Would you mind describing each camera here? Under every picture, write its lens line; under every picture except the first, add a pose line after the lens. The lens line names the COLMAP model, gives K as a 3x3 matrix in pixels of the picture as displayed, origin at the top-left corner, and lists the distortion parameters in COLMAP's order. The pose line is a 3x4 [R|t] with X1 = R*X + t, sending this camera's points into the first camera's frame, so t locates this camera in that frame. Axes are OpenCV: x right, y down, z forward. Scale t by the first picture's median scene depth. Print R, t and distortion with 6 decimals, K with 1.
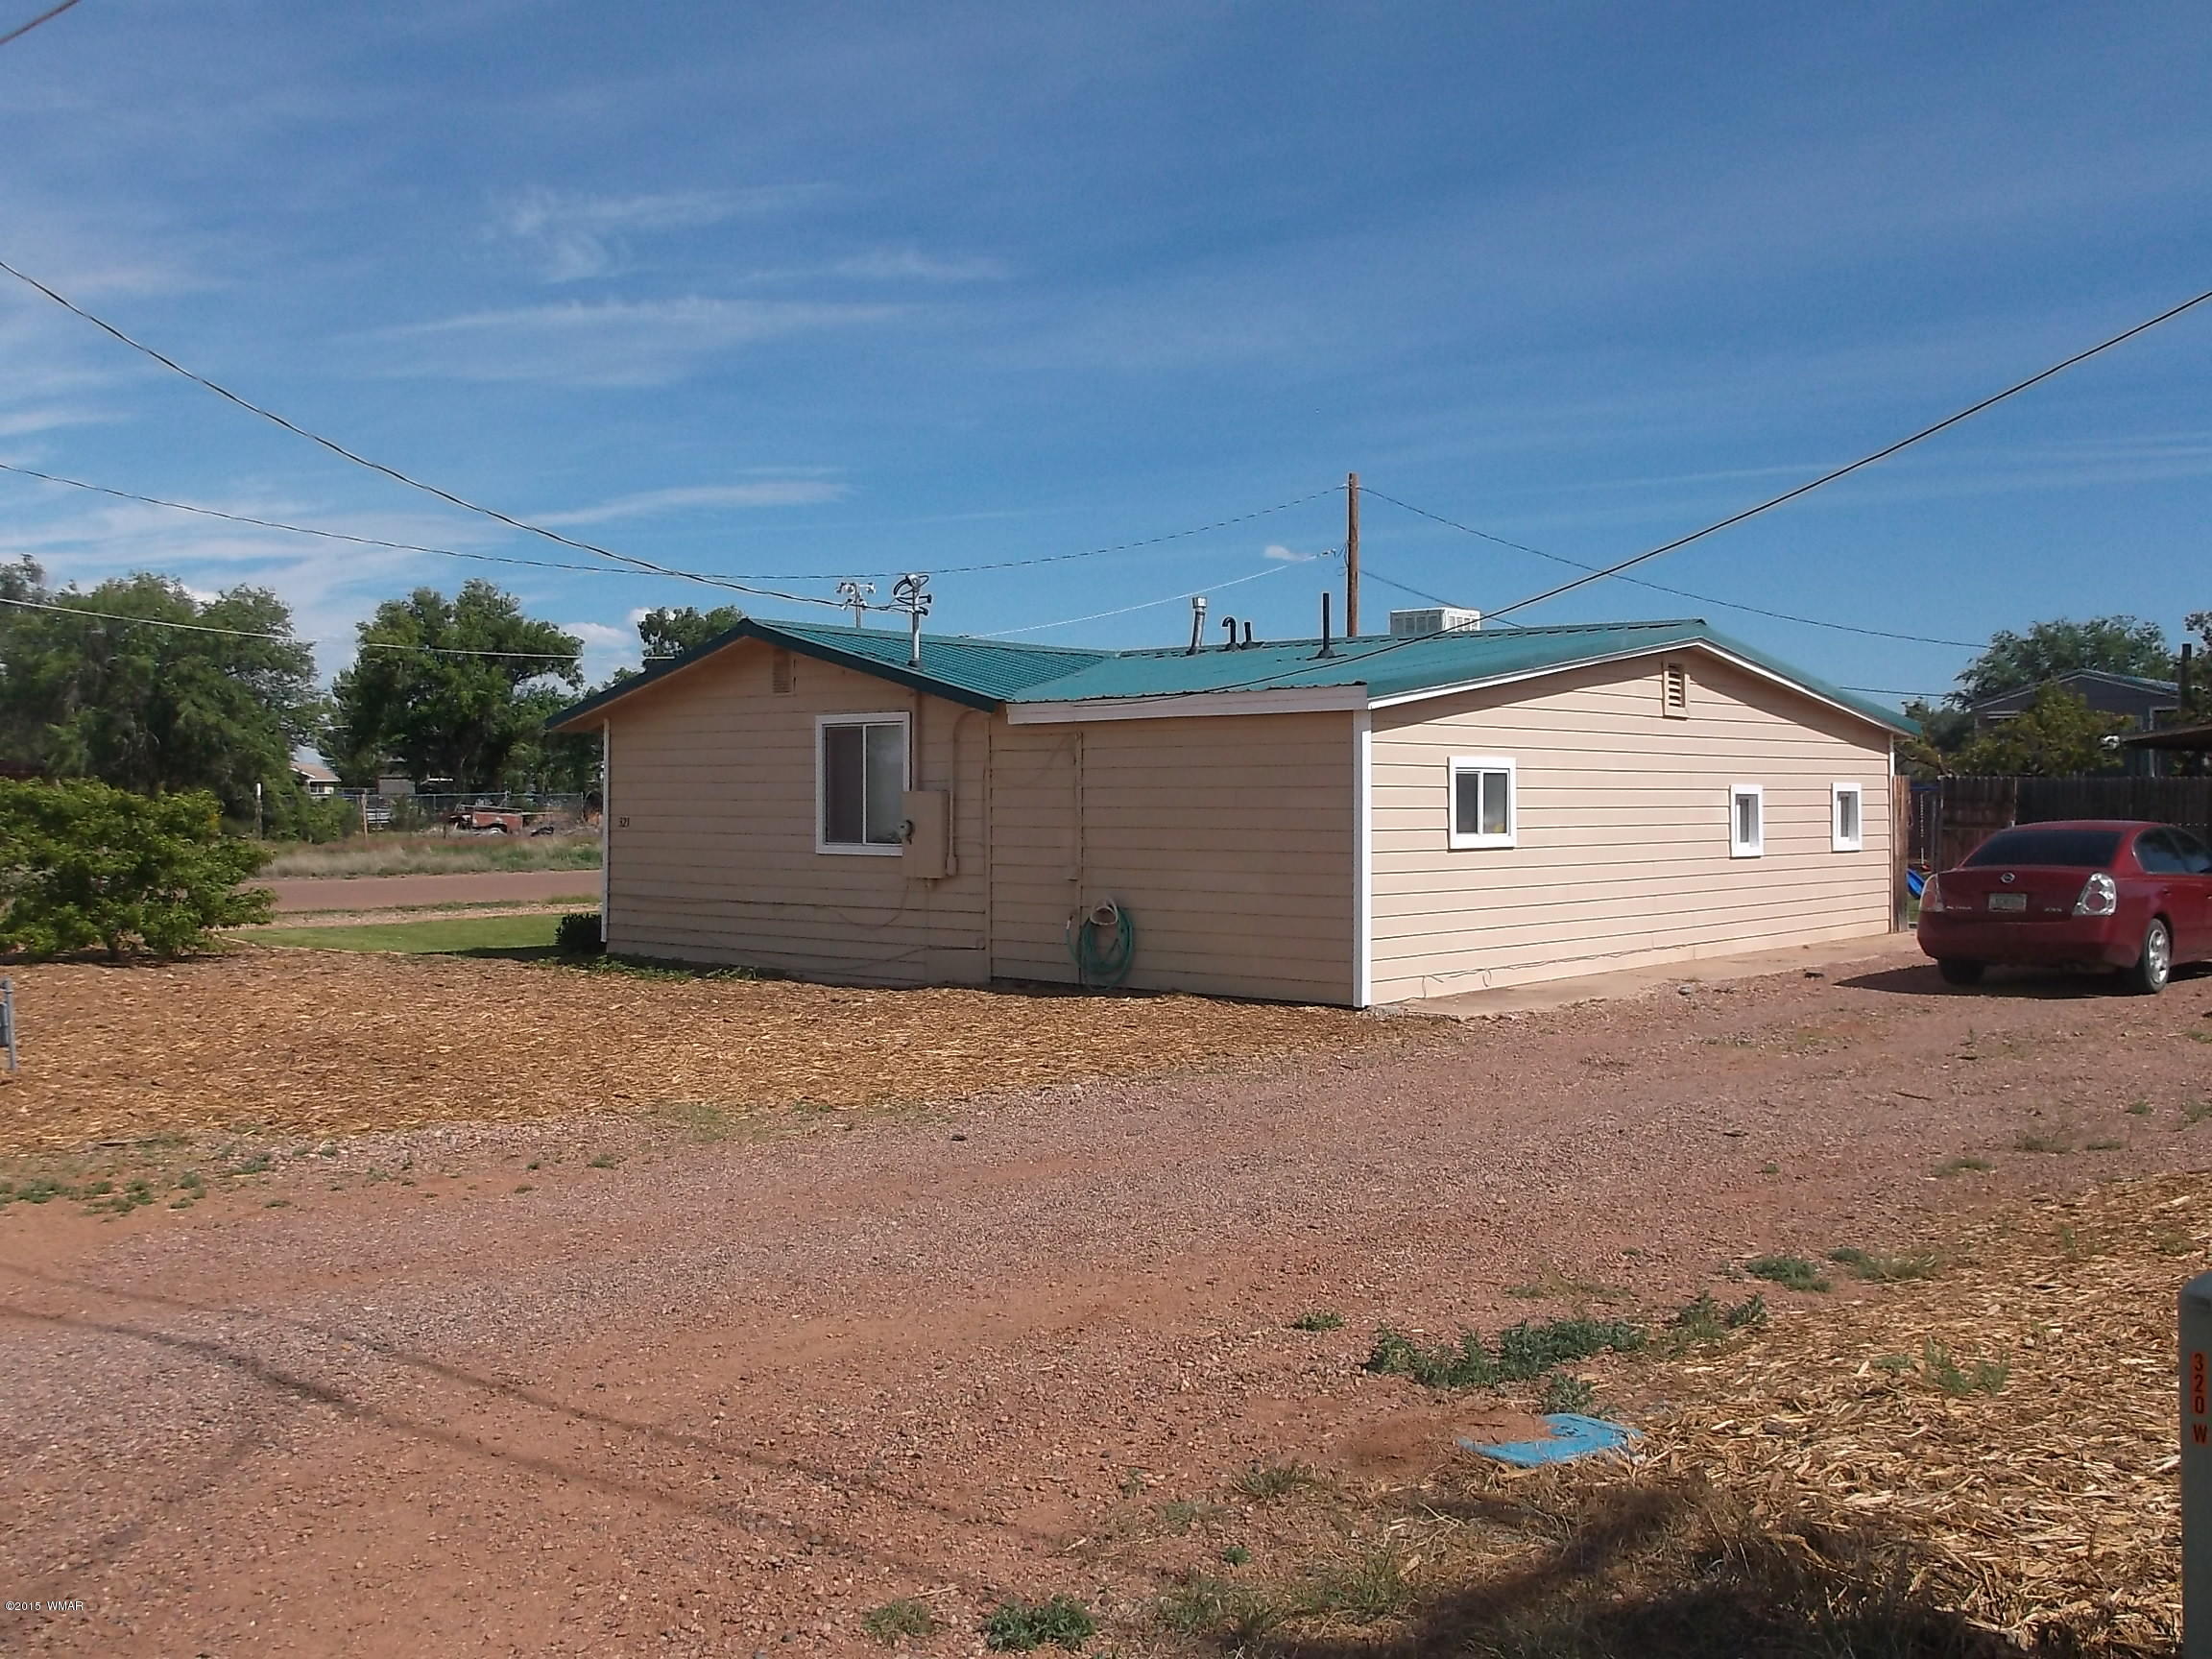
lens RADIAL K [[2154.3, 0, 1108.5], [0, 2154.3, 828.6], [0, 0, 1]] dist [0.016407, 0.000000]
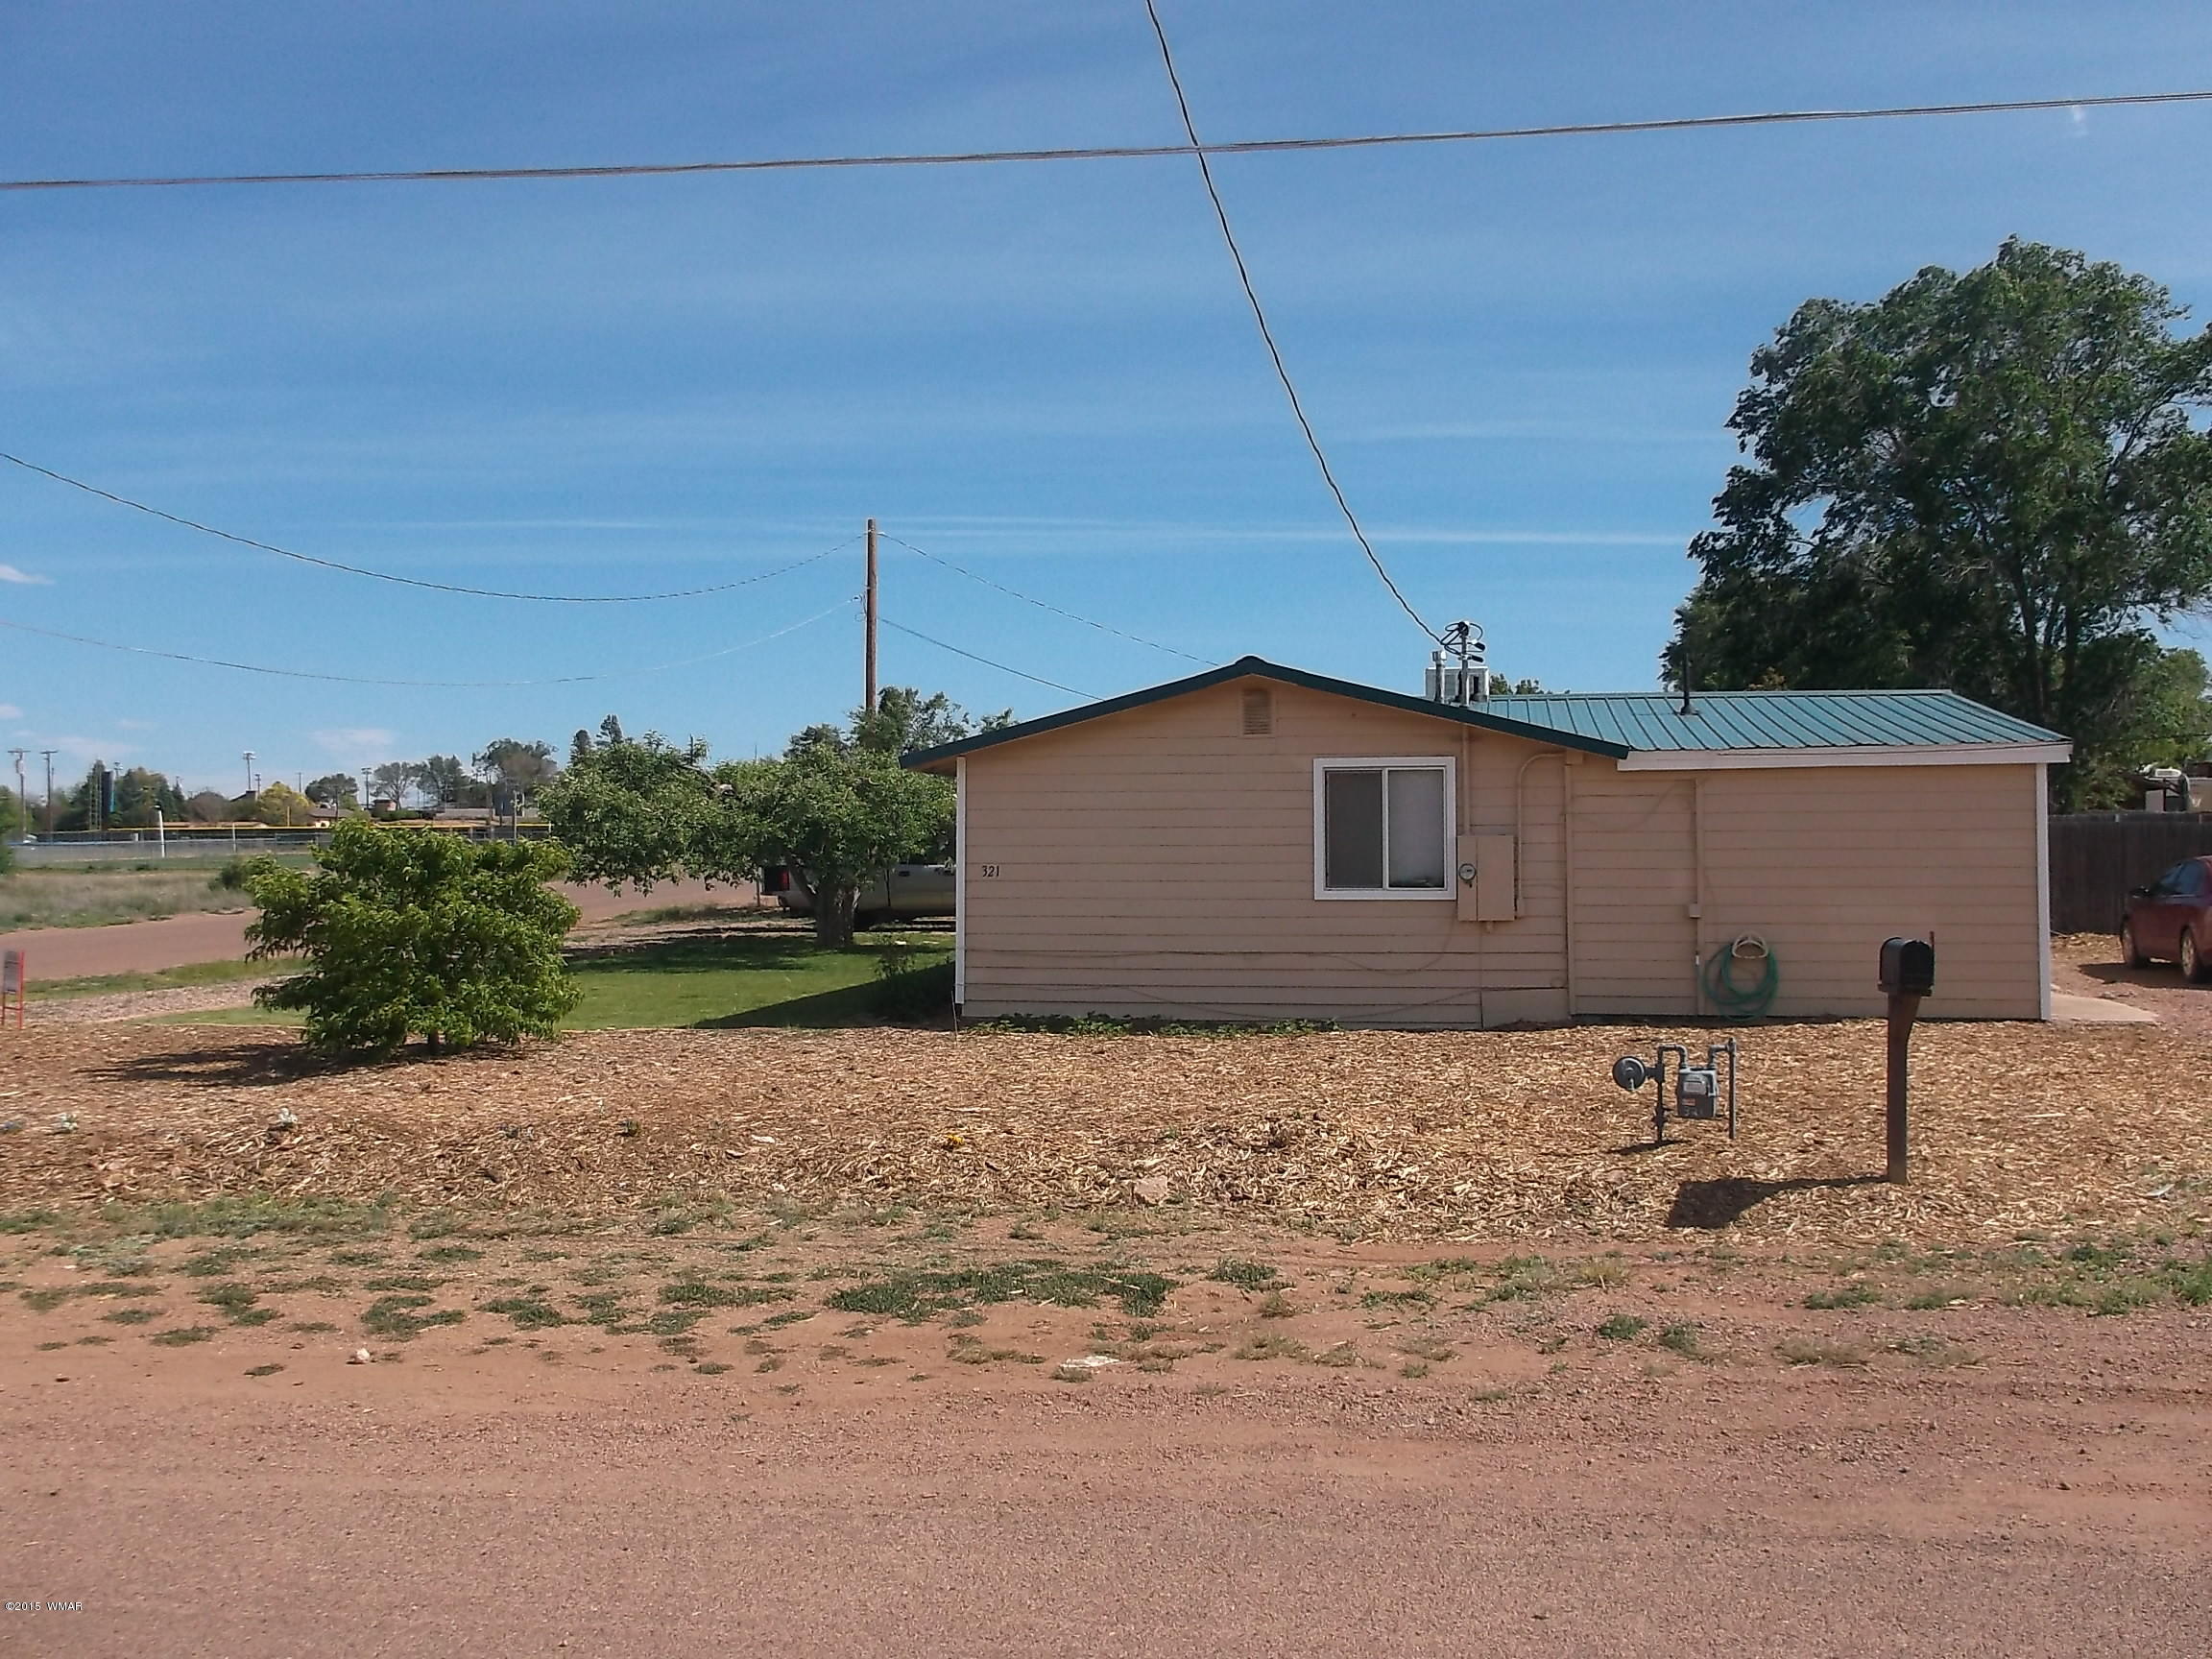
lens RADIAL K [[2154.3, 0, 1109.7], [0, 2154.3, 826.9], [0, 0, 1]] dist [0.016407, 0.000000]
pose [[0.845806, -0.000557, 0.533490, -0.739794], [0.012844, 0.999731, -0.019318, -0.003754], [-0.533335, 0.023191, 0.845586, 0.223578]]
